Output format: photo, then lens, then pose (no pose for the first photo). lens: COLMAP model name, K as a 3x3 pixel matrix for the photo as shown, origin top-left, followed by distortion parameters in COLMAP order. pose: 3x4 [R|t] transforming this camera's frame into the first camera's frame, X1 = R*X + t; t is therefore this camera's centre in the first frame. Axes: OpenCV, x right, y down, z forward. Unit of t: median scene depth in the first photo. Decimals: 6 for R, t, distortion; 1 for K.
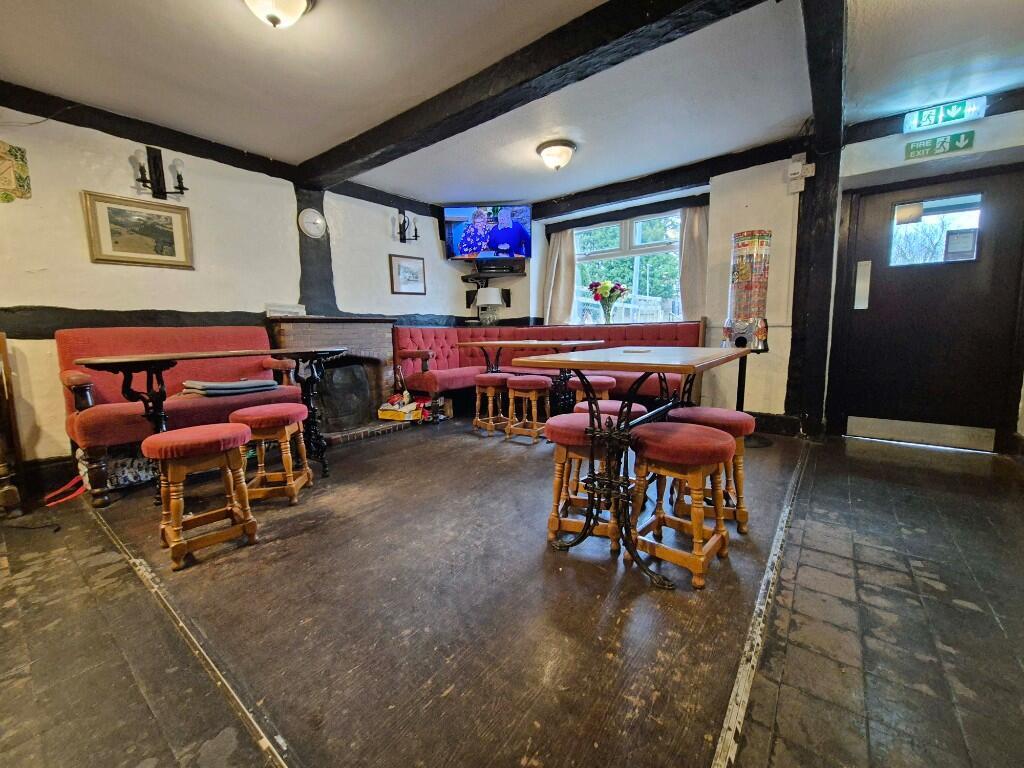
lens RADIAL K [[416.1, 0, 502.6], [0, 416.1, 379.9], [0, 0, 1]] dist [-0.000872, 0.000200]
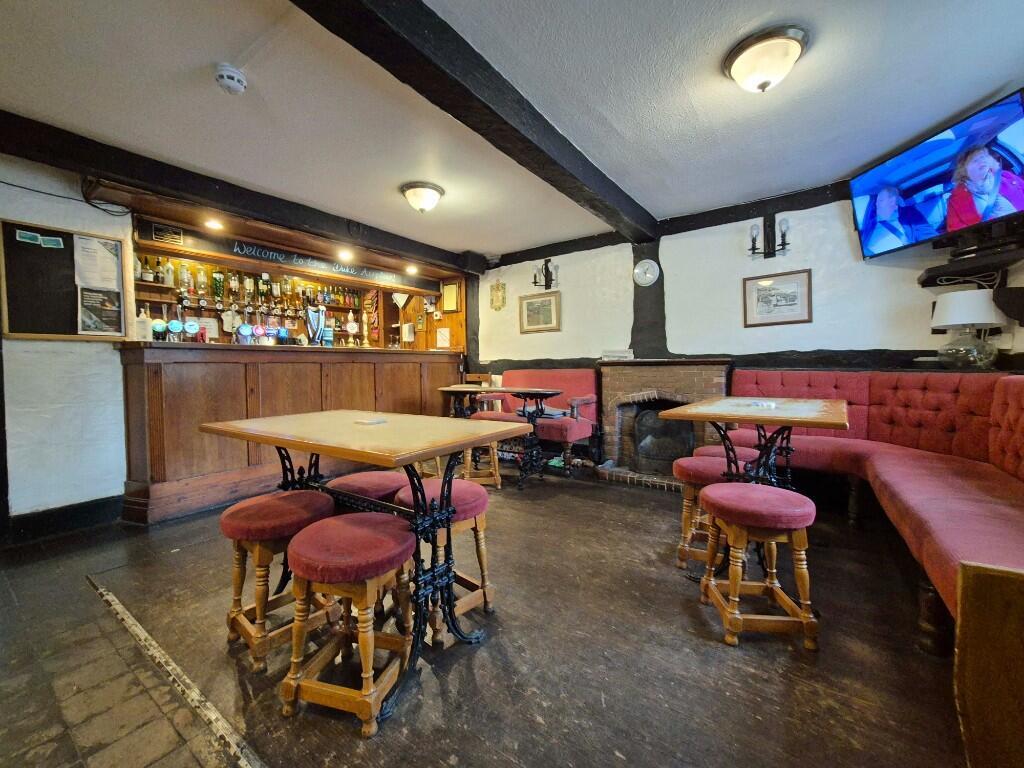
lens RADIAL K [[416.1, 0, 503.1], [0, 416.1, 380.6], [0, 0, 1]] dist [-0.000872, 0.000200]
pose [[0.046433, 0.046969, -0.997817, 0.791069], [-0.109361, 0.993129, 0.041660, -0.140211], [0.992917, 0.107188, 0.051250, 0.806293]]
